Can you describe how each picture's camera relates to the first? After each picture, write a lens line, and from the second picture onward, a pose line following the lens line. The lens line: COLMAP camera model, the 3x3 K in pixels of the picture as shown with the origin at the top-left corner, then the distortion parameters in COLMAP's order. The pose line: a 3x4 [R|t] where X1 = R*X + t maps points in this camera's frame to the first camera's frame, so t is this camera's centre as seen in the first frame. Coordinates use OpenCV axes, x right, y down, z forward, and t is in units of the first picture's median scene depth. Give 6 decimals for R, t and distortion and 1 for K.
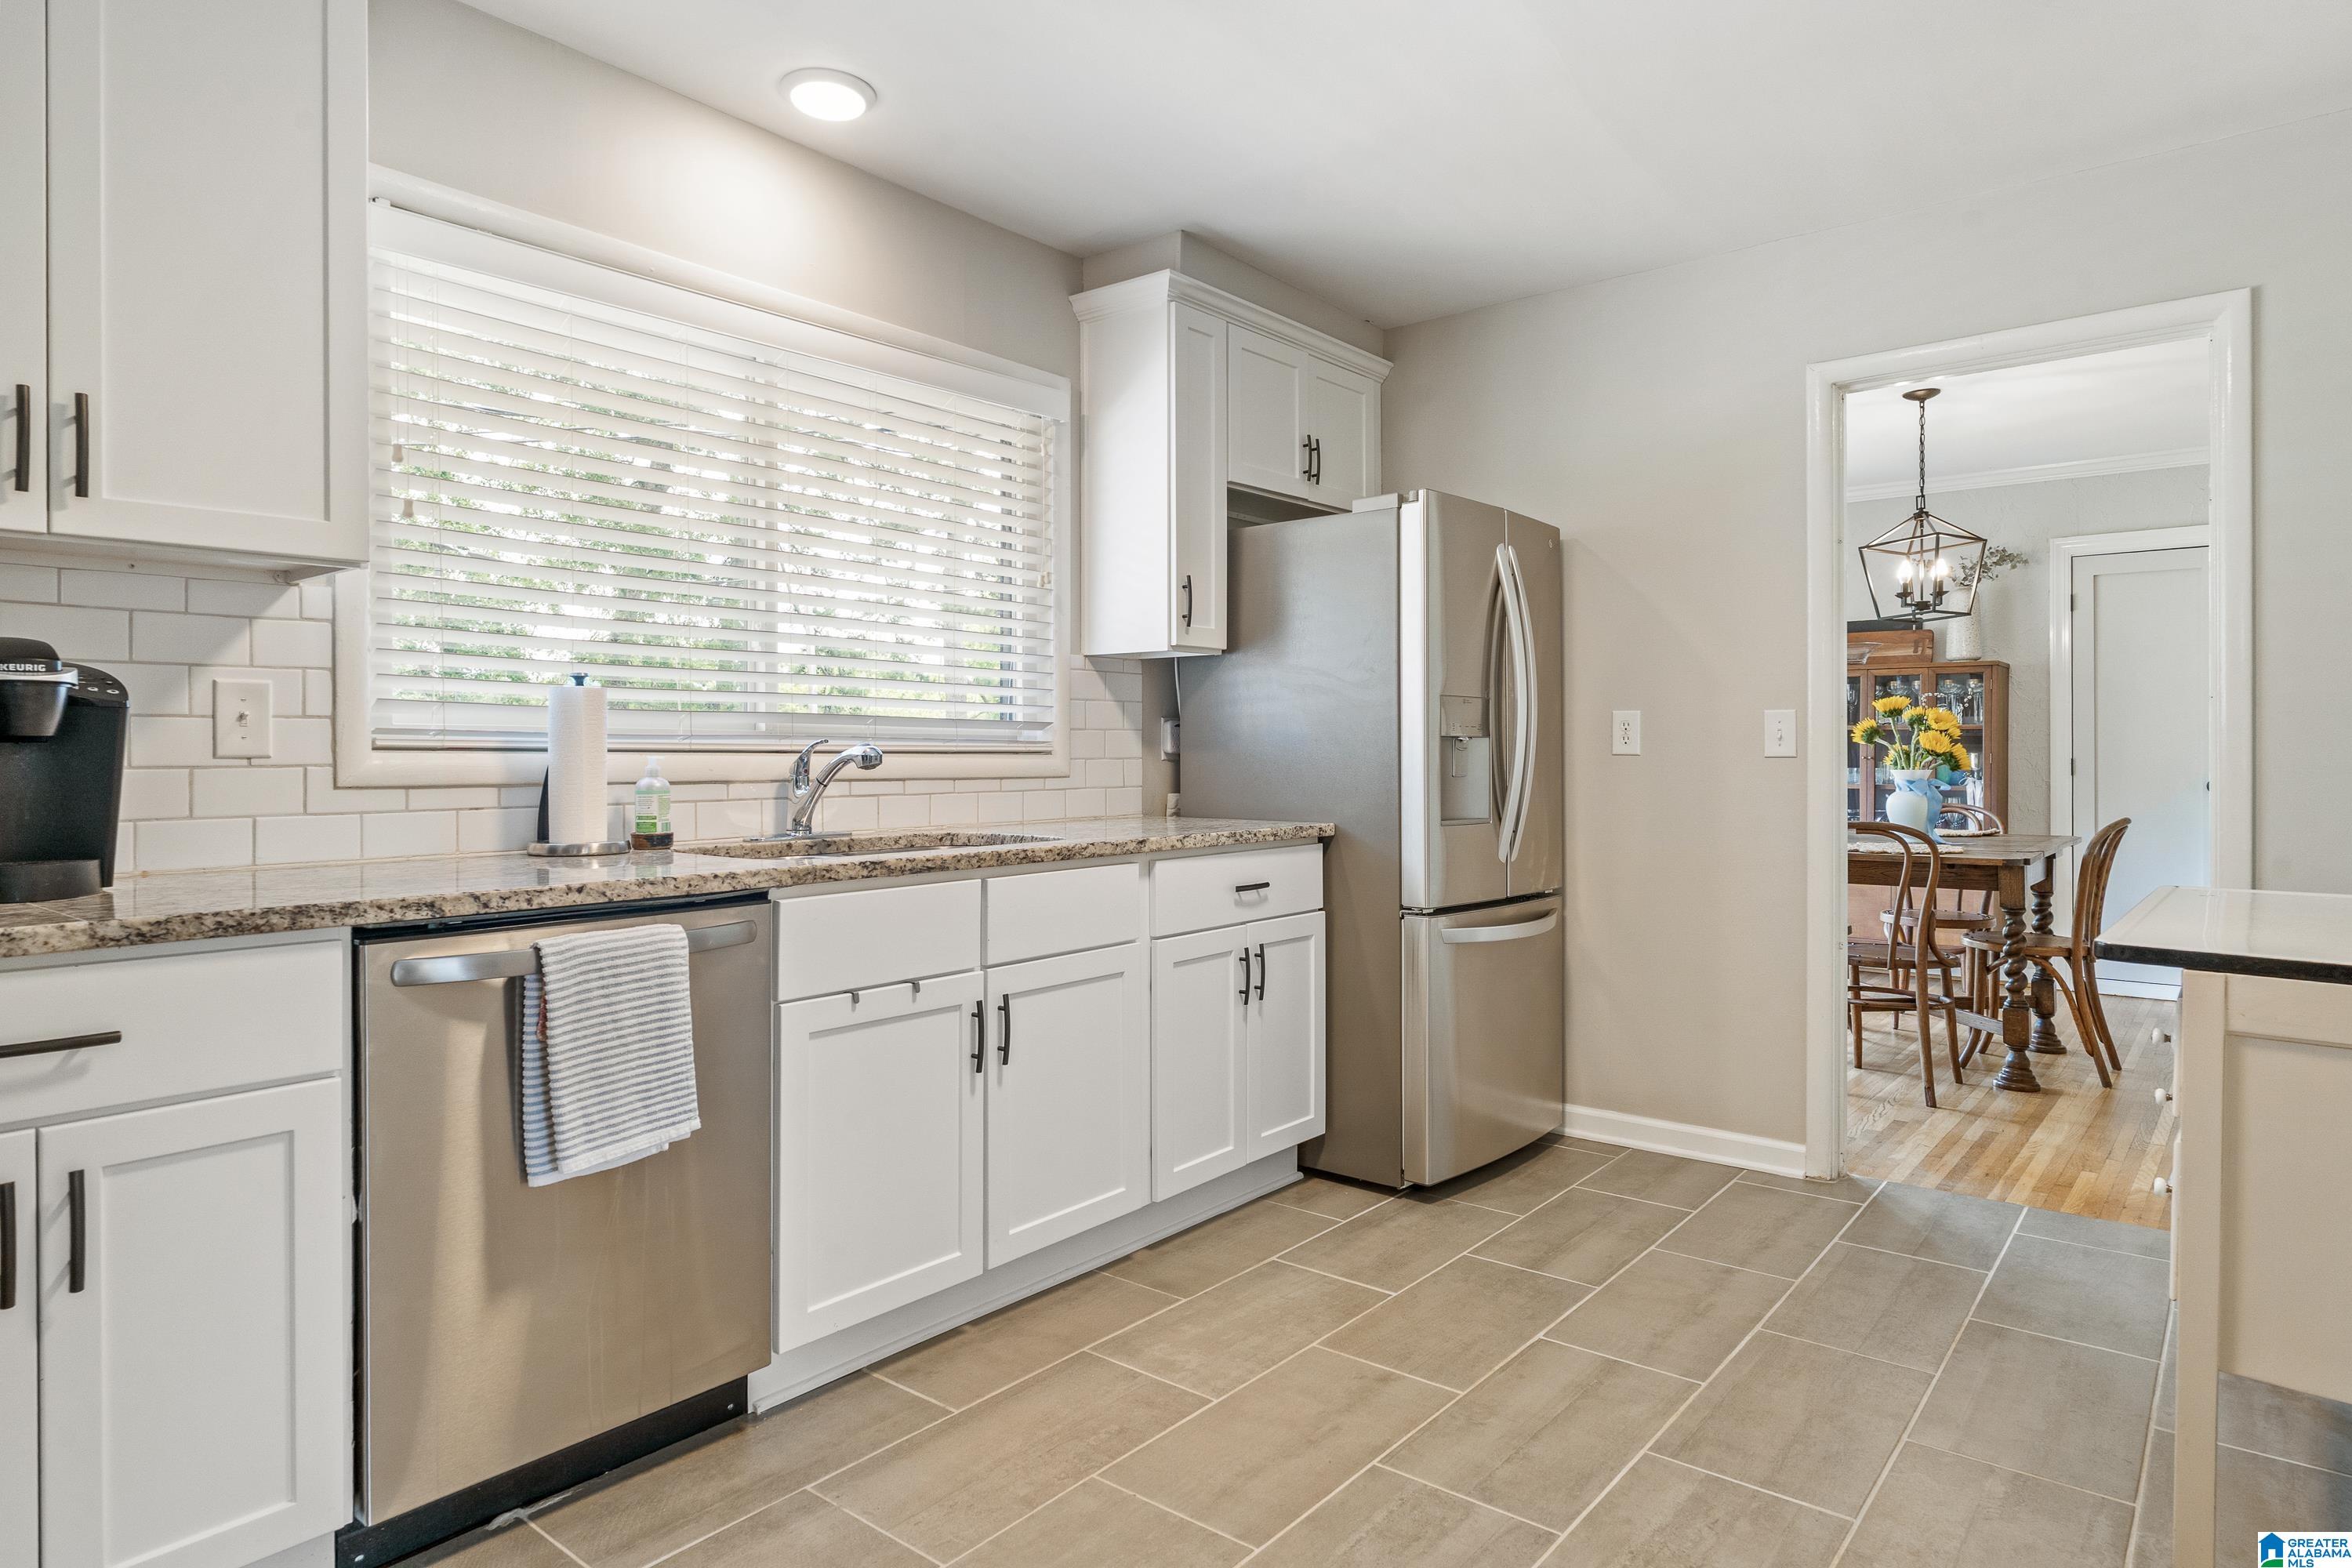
lens RADIAL K [[1378.5, 0, 1164.3], [0, 1378.5, 744.6], [0, 0, 1]] dist [0.000630, -0.001530]
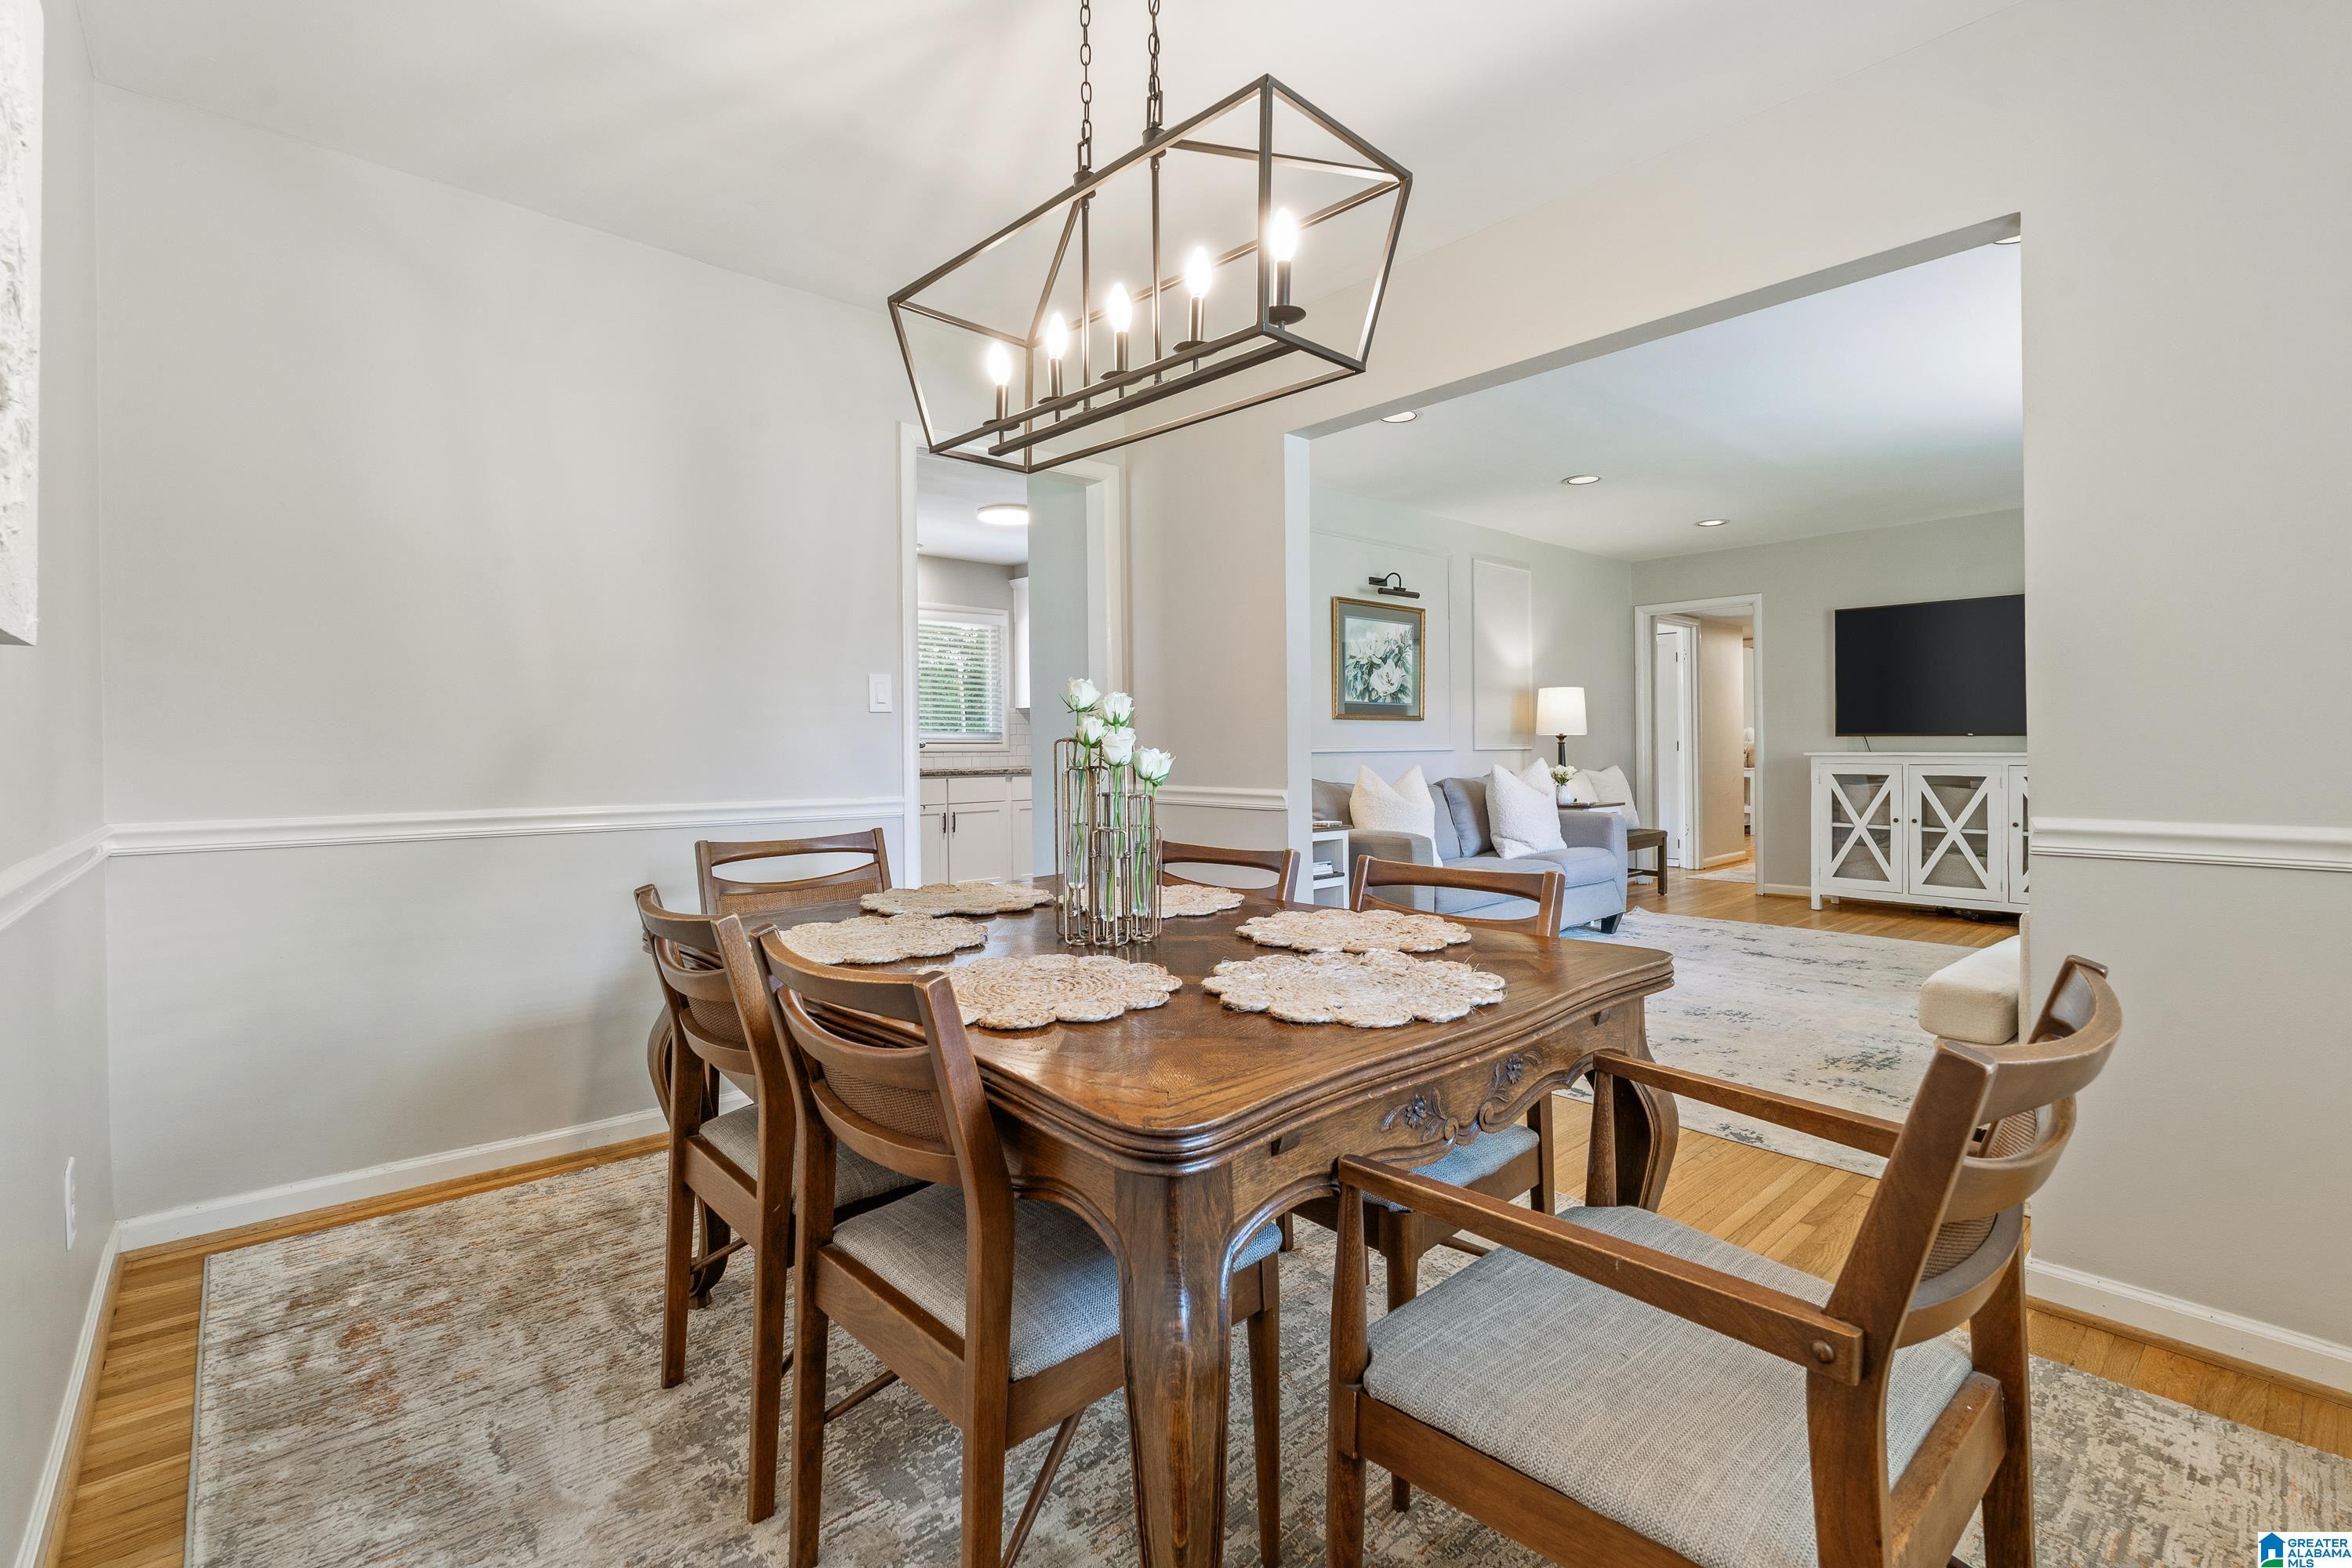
lens RADIAL K [[1053.3, 0, 1168.0], [0, 1053.3, 765.1], [0, 0, 1]] dist [-0.007713, 0.000183]
pose [[0.987432, -0.002915, -0.158018, 0.777753], [0.005690, 0.999837, 0.017106, 0.019734], [0.157943, -0.017790, 0.987288, -1.419003]]
